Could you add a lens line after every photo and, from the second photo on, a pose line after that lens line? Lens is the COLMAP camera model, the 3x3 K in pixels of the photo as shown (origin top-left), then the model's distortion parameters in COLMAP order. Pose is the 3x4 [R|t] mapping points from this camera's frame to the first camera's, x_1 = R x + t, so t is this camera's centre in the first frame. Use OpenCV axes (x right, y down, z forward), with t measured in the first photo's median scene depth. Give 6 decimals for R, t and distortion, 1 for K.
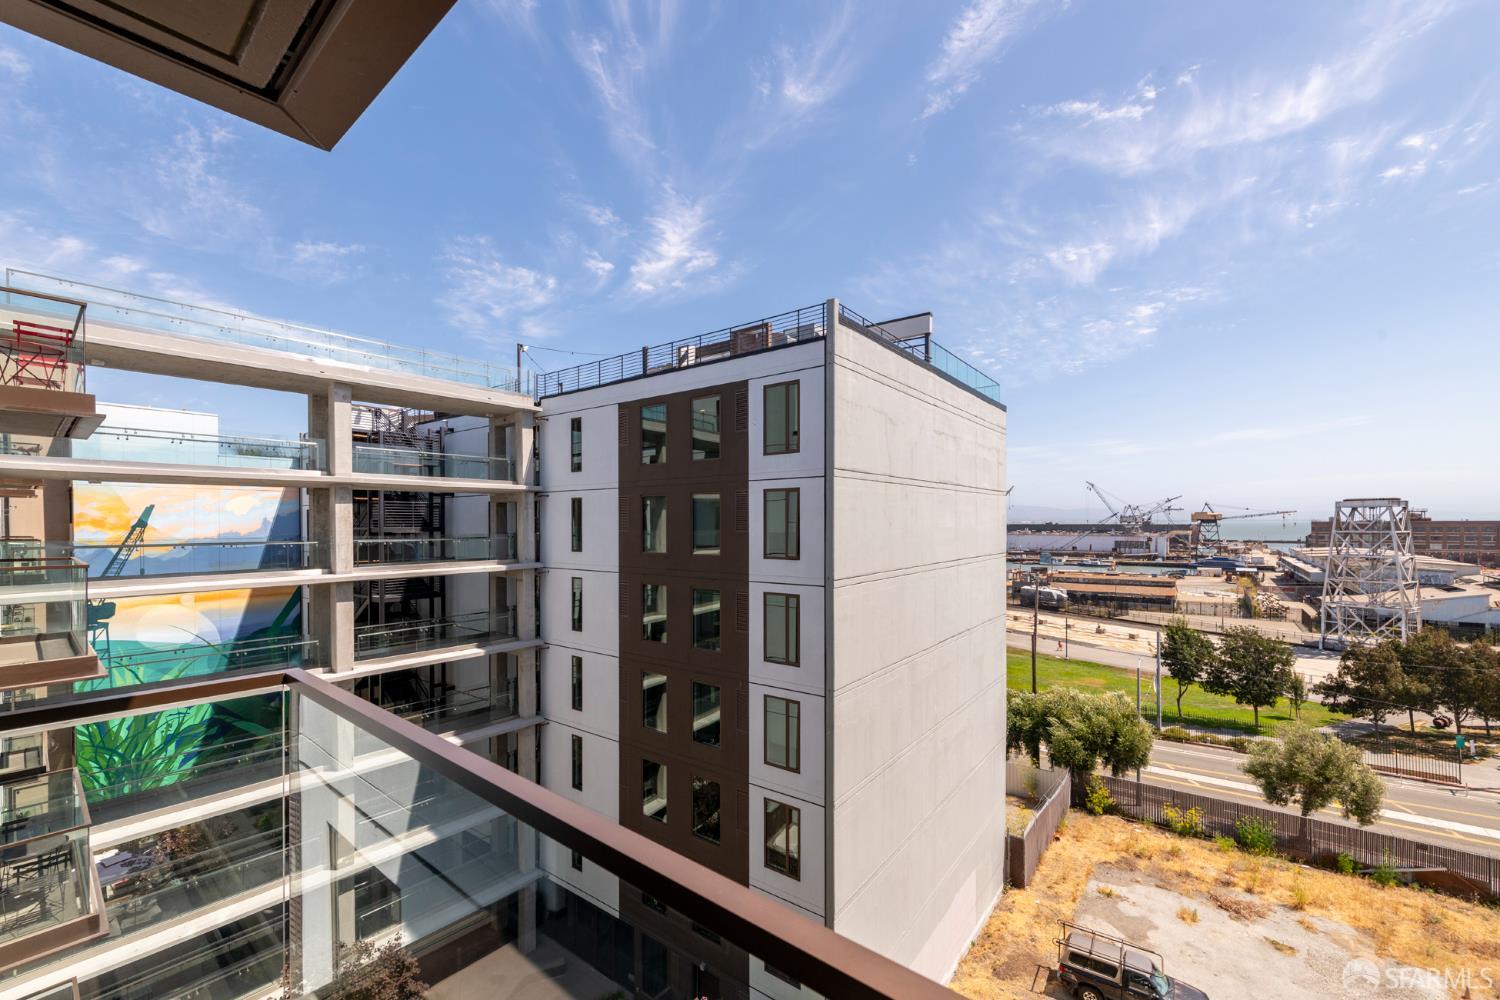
lens RADIAL K [[601.2, 0, 757.8], [0, 601.2, 533.8], [0, 0, 1]] dist [0.013908, -0.004398]
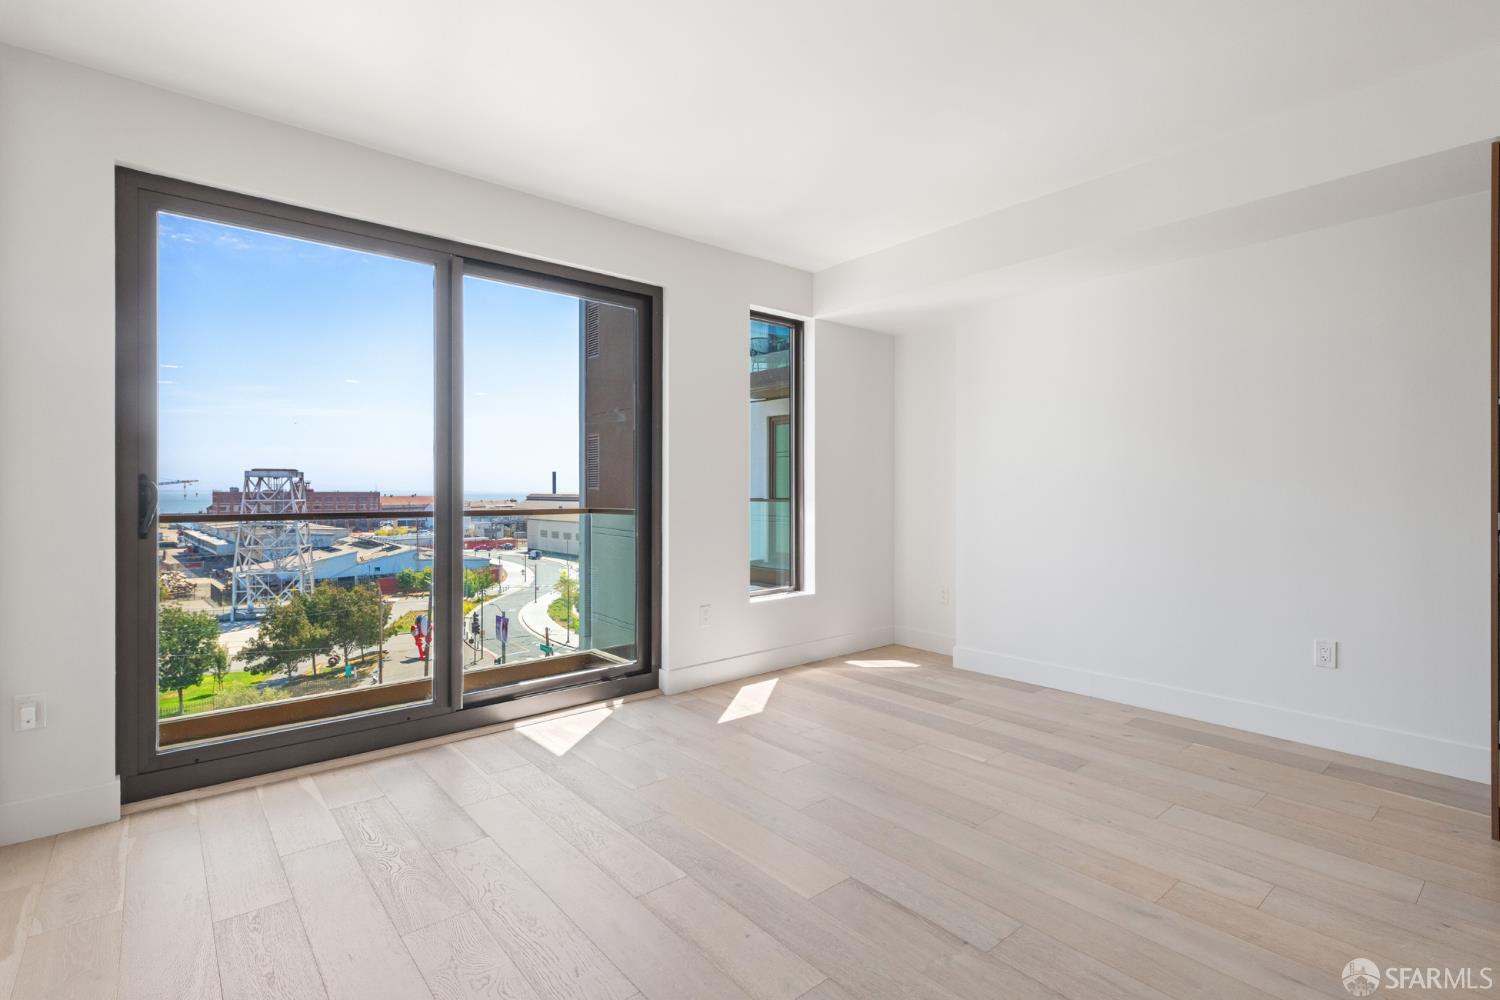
lens RADIAL K [[700.7, 0, 766.9], [0, 700.7, 484.2], [0, 0, 1]] dist [0.010654, -0.007410]
pose [[0.153077, 0.015917, 0.988086, -0.067370], [0.017040, 0.999679, -0.018744, 0.005725], [-0.988067, 0.019706, 0.152756, -0.030091]]
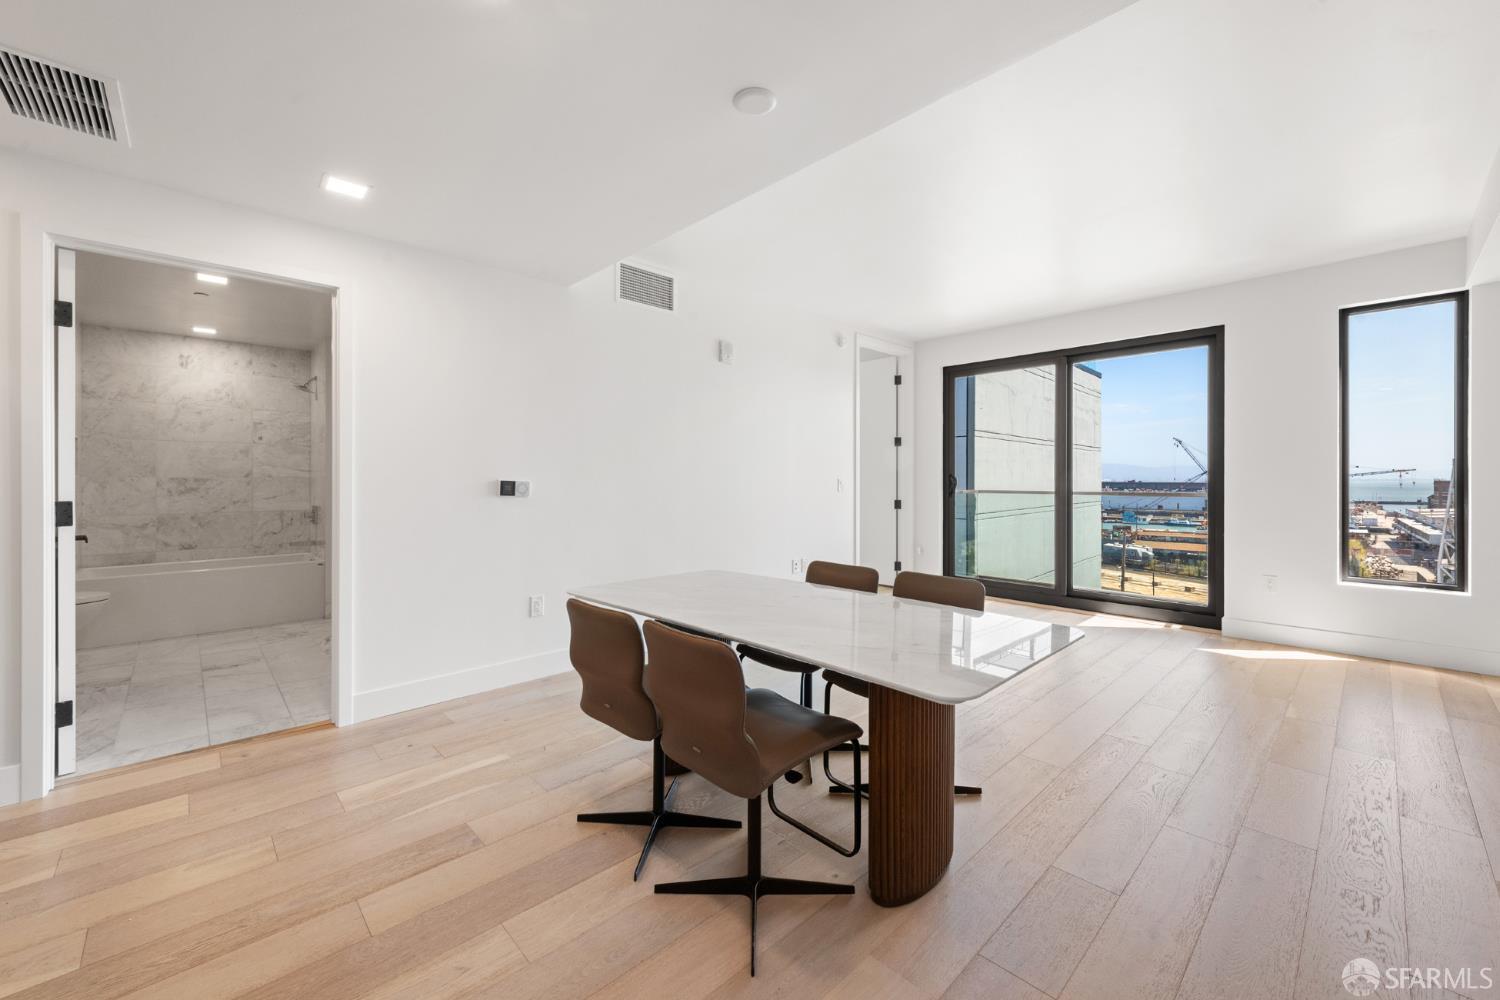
lens RADIAL K [[601.2, 0, 747.7], [0, 601.2, 479.1], [0, 0, 1]] dist [0.013908, -0.004398]
pose [[0.993470, 0.007935, -0.113815, -0.053399], [-0.009984, 0.999798, -0.017442, 0.006608], [0.113654, 0.018464, 0.993349, -0.092263]]
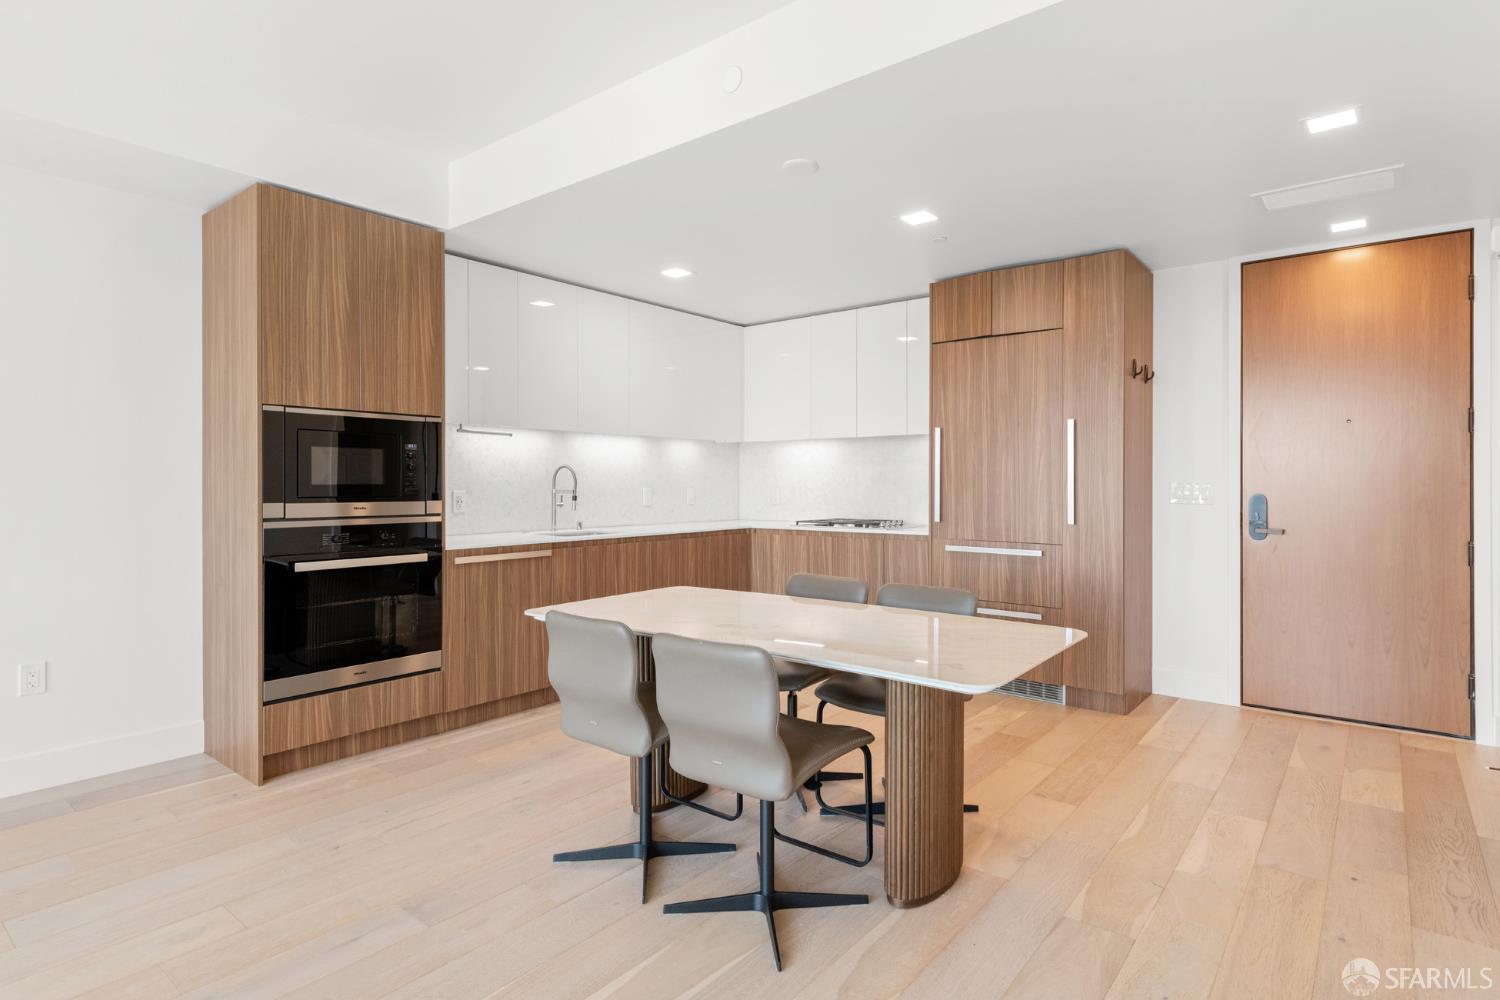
lens RADIAL K [[786.7, 0, 750.8], [0, 786.7, 490.4], [0, 0, 1]] dist [0.018003, -0.005066]
pose [[-0.999738, 0.008009, -0.021452, -0.052610], [0.007373, 0.999535, 0.029587, 0.005193], [0.021679, 0.029421, -0.999332, -0.012465]]
